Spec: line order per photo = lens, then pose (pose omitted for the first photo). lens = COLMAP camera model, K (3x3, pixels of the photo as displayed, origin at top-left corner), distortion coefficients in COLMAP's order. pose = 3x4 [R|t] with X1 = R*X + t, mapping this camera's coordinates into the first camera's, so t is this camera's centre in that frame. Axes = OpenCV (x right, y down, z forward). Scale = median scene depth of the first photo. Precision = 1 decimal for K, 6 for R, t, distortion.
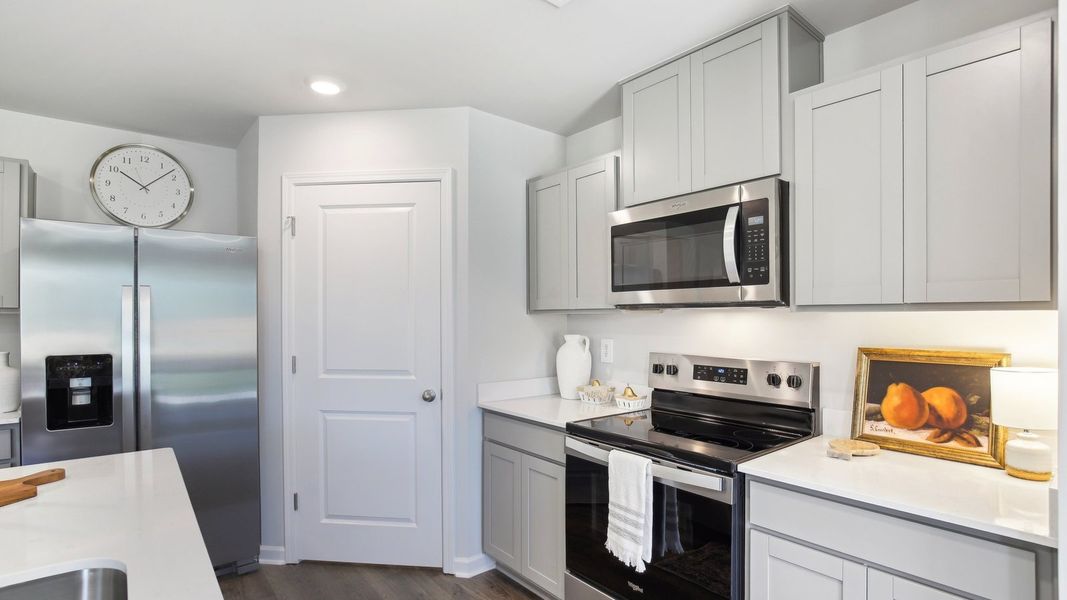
lens RADIAL K [[518.8, 0, 539.7], [0, 518.8, 315.8], [0, 0, 1]] dist [-0.028861, 0.000537]
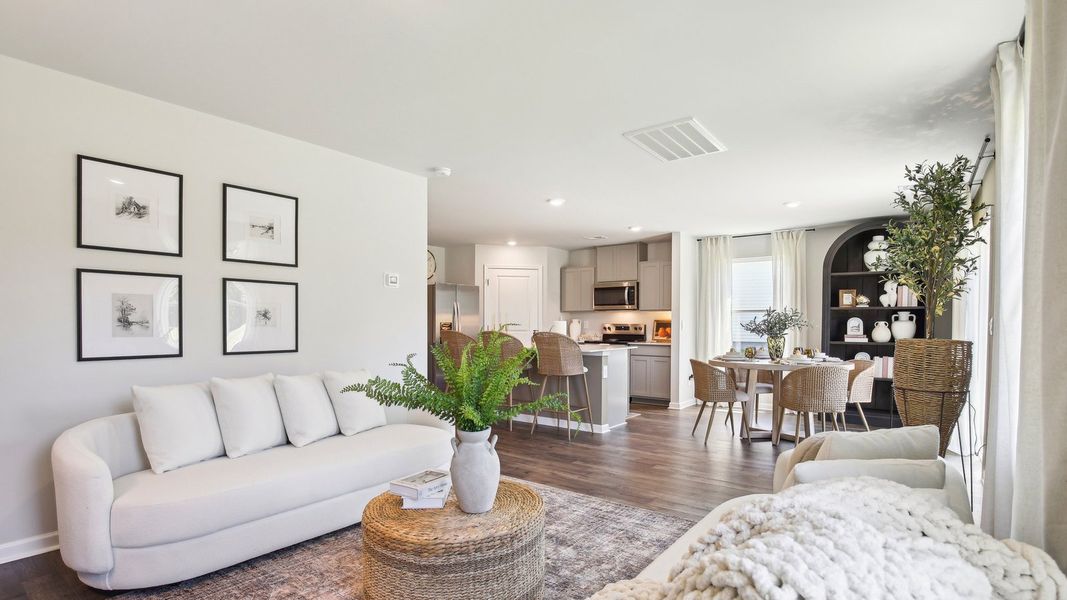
lens RADIAL K [[504.8, 0, 553.0], [0, 504.8, 329.9], [0, 0, 1]] dist [-0.001902, -0.000155]
pose [[0.968268, 0.001510, 0.249909, -1.093532], [-0.004994, 0.999899, 0.013308, 0.080903], [-0.249863, -0.014133, 0.968178, -2.511409]]
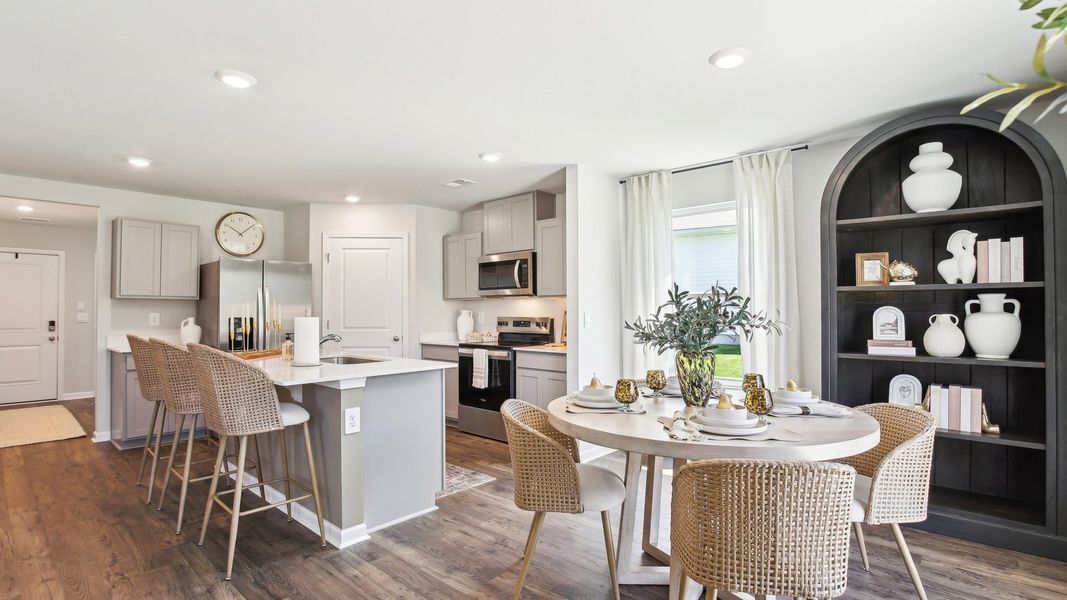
lens RADIAL K [[506.1, 0, 533.5], [0, 506.1, 300.0], [0, 0, 1]] dist [-0.023304, 0.001252]
pose [[0.988647, 0.001415, 0.150249, 0.040821], [0.001659, 0.999792, -0.020331, 0.049711], [-0.150247, 0.020349, 0.988439, -1.452028]]
